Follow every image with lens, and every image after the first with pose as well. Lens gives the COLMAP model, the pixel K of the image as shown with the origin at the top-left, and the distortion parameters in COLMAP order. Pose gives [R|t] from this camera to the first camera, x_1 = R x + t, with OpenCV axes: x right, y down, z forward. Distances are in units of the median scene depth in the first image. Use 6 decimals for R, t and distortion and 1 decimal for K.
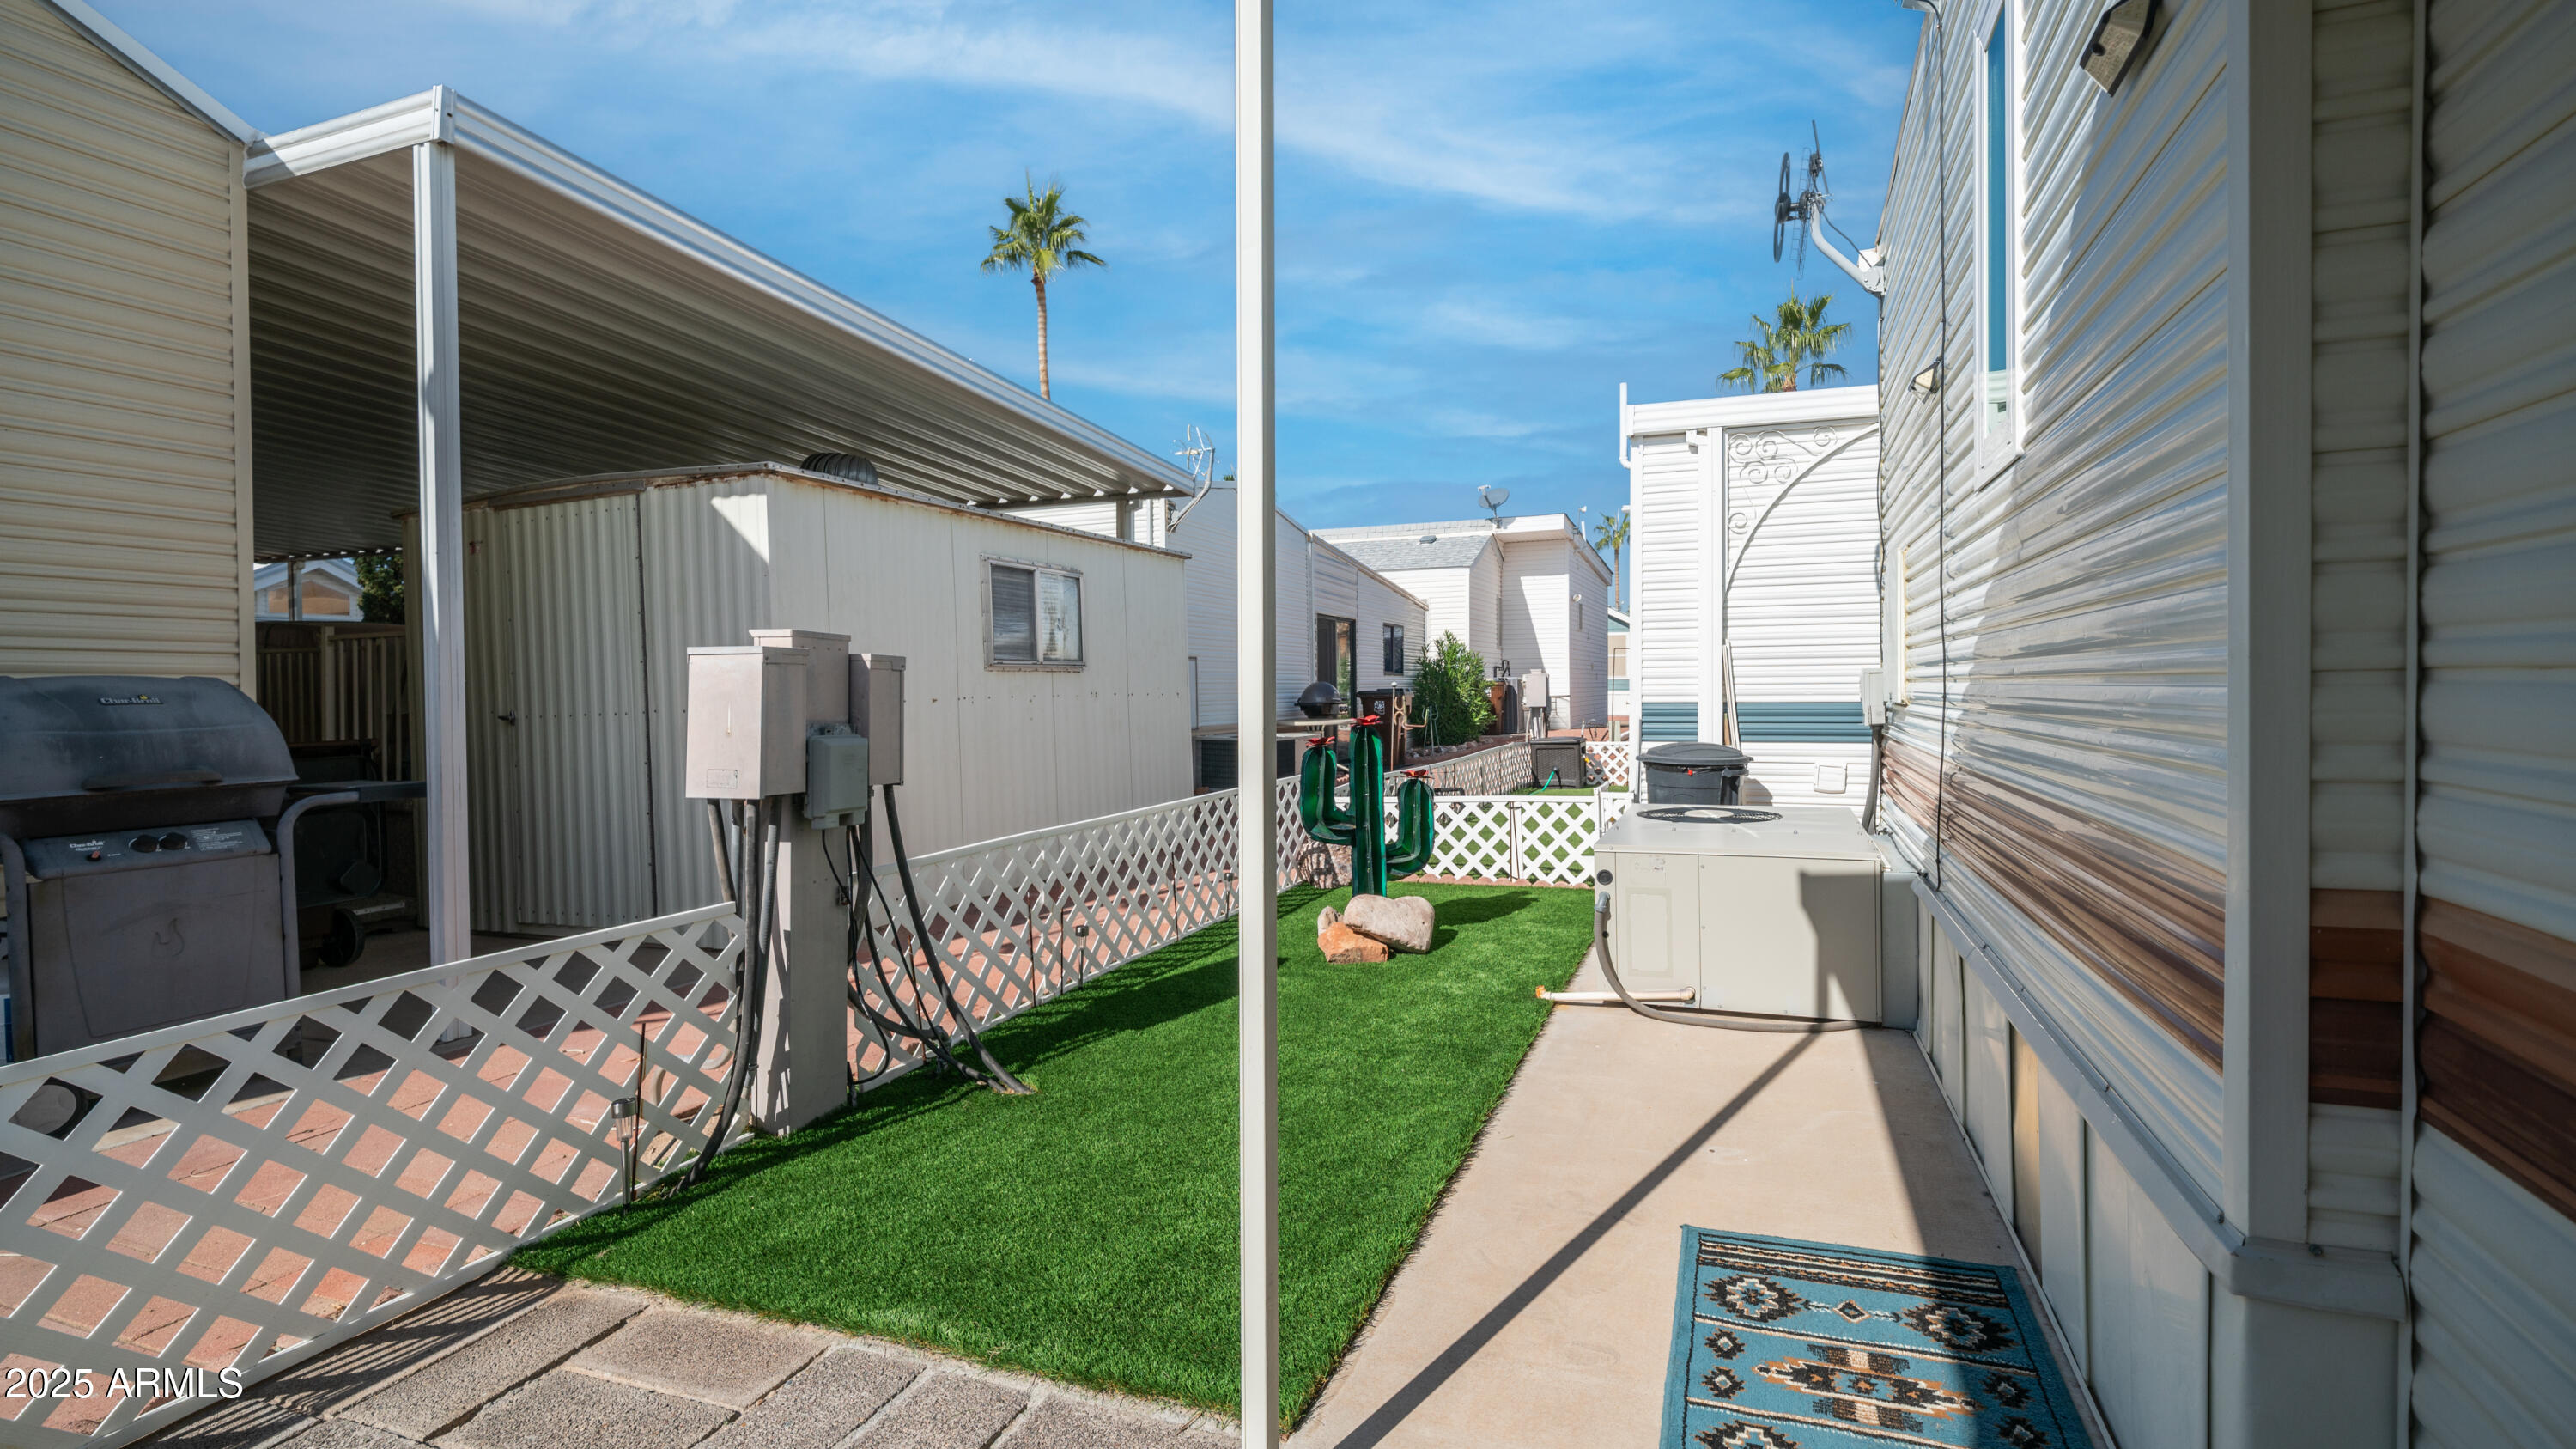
lens RADIAL K [[1294.2, 0, 1288.0], [0, 1294.2, 724.5], [0, 0, 1]] dist [0.002891, -0.000571]
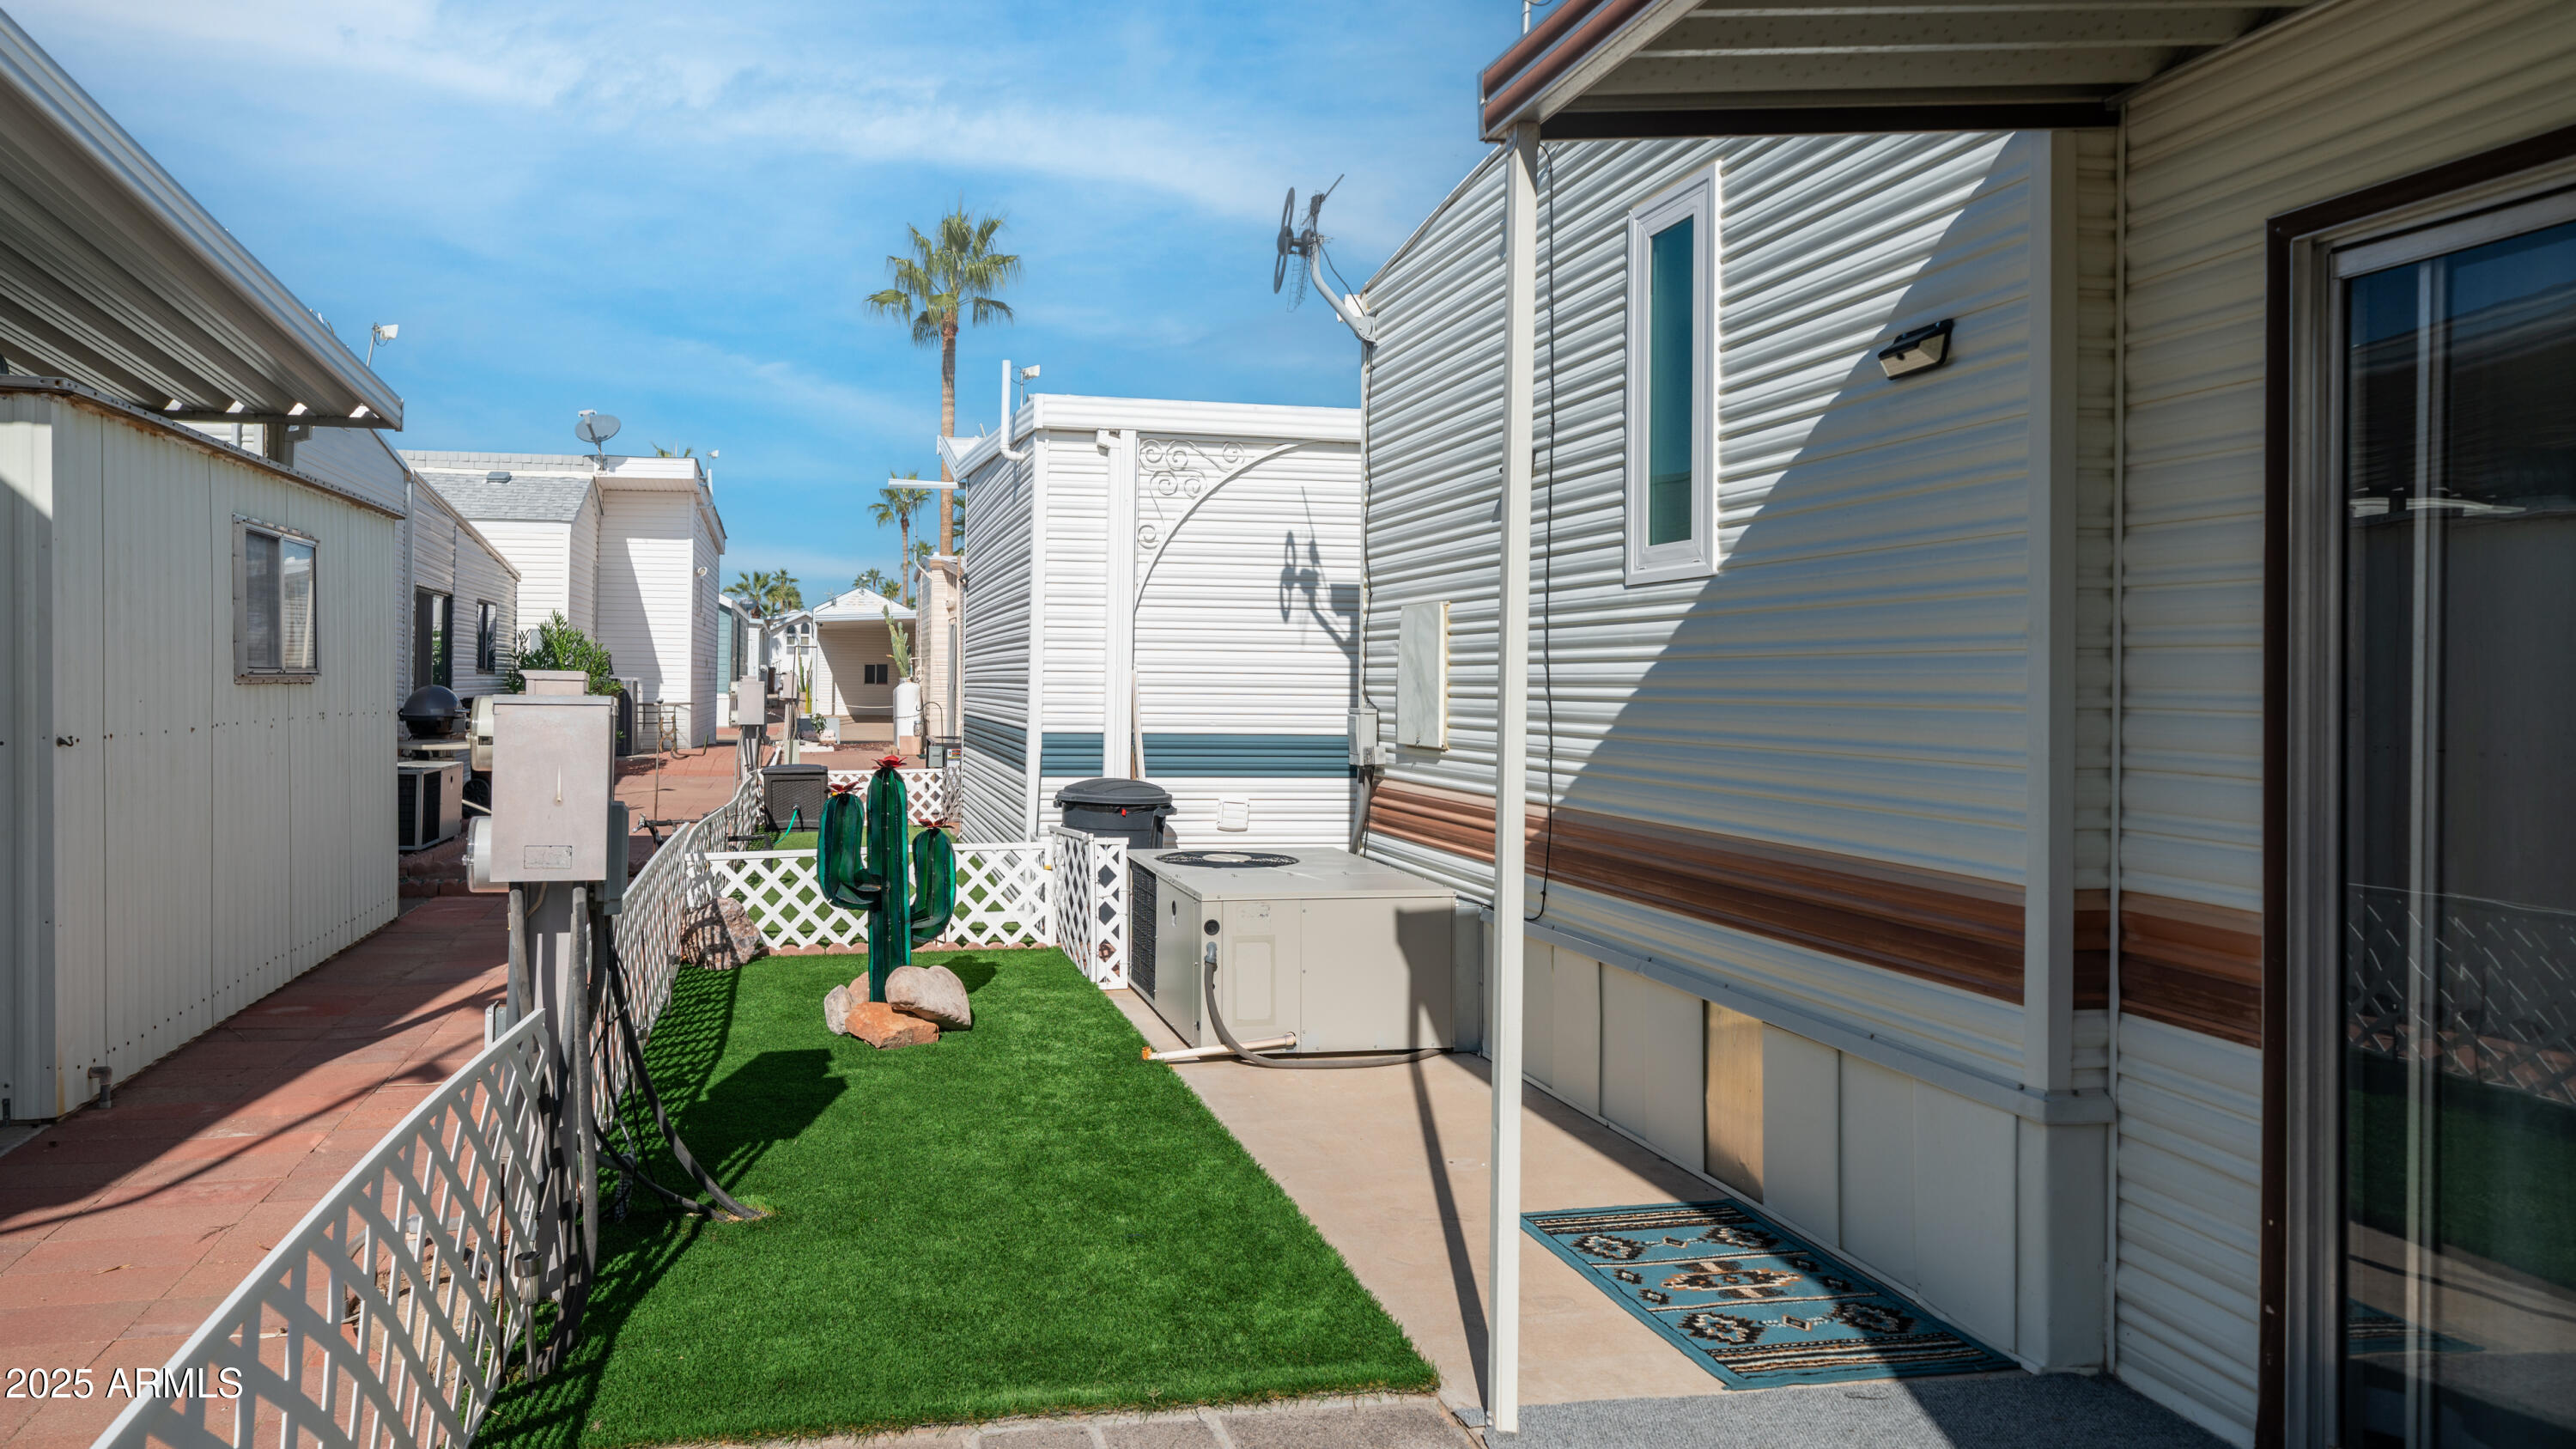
lens RADIAL K [[1762.1, 0, 1285.4], [0, 1762.1, 682.1], [0, 0, 1]] dist [0.002836, 0.000009]
pose [[0.822879, 0.022205, 0.567782, -0.404881], [-0.004943, 0.999478, -0.031923, -0.020860], [-0.568195, 0.023462, 0.822559, -0.106751]]
